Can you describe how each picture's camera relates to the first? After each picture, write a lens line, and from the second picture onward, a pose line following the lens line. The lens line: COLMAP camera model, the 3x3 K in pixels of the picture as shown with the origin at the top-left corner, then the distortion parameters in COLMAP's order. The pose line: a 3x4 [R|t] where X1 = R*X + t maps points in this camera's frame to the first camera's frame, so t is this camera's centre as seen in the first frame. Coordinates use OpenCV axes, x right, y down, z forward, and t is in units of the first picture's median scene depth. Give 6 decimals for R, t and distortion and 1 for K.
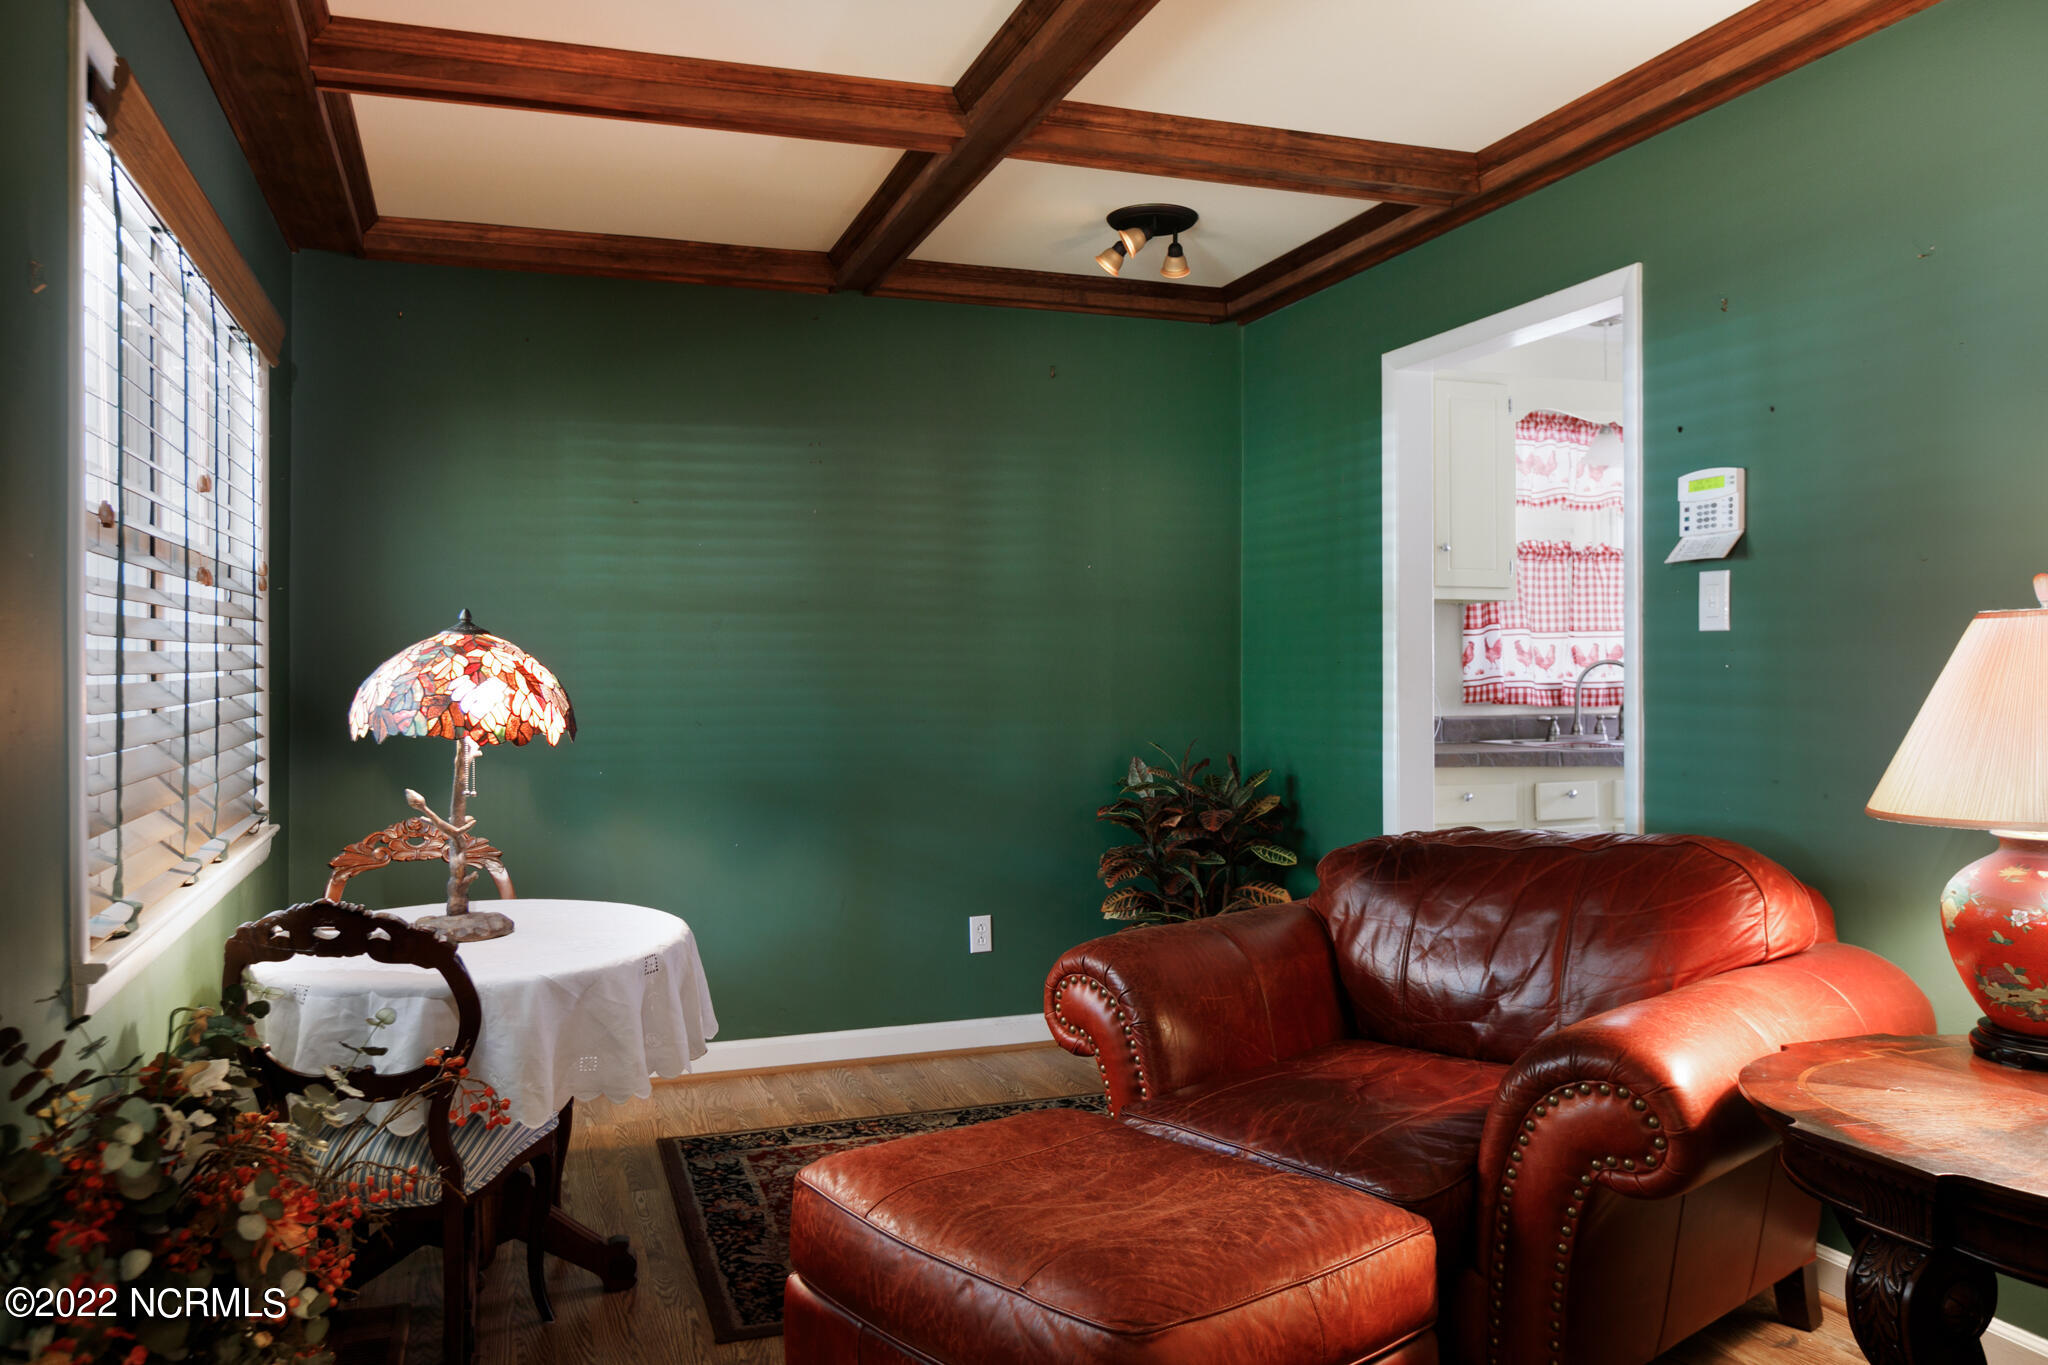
lens RADIAL K [[1529.9, 0, 1022.1], [0, 1529.9, 679.9], [0, 0, 1]] dist [0.003133, 0.001896]
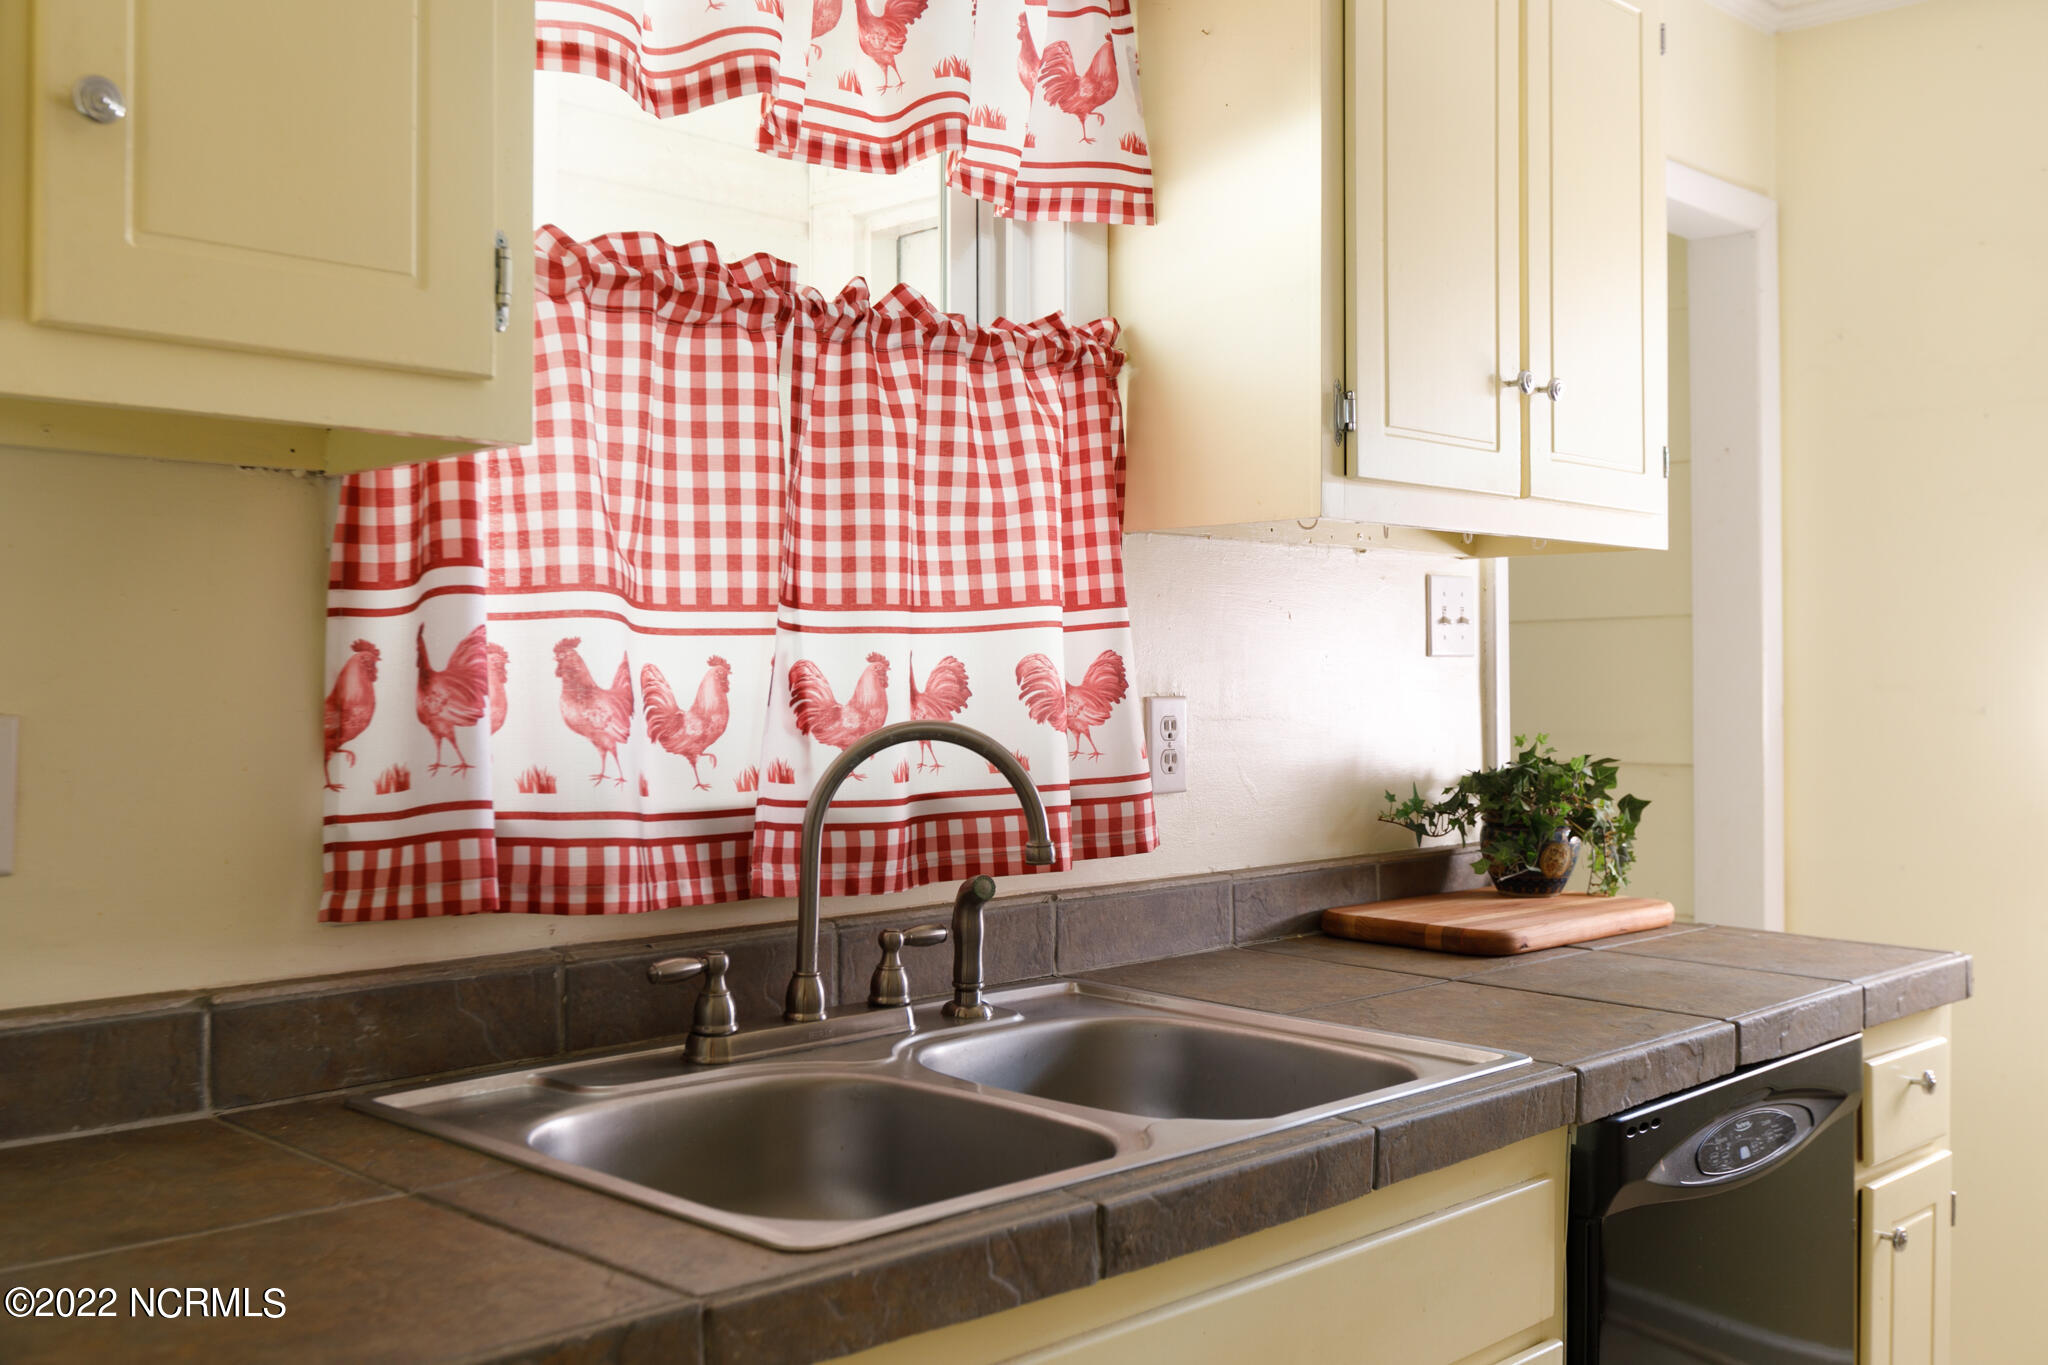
lens RADIAL K [[1958.3, 0, 1027.8], [0, 1958.3, 669.2], [0, 0, 1]] dist [-0.008311, 0.000000]
pose [[0.897837, 0.009048, 0.440234, 0.250064], [-0.008905, 0.999957, -0.002391, -0.020868], [-0.440237, -0.001773, 0.897880, 0.686918]]
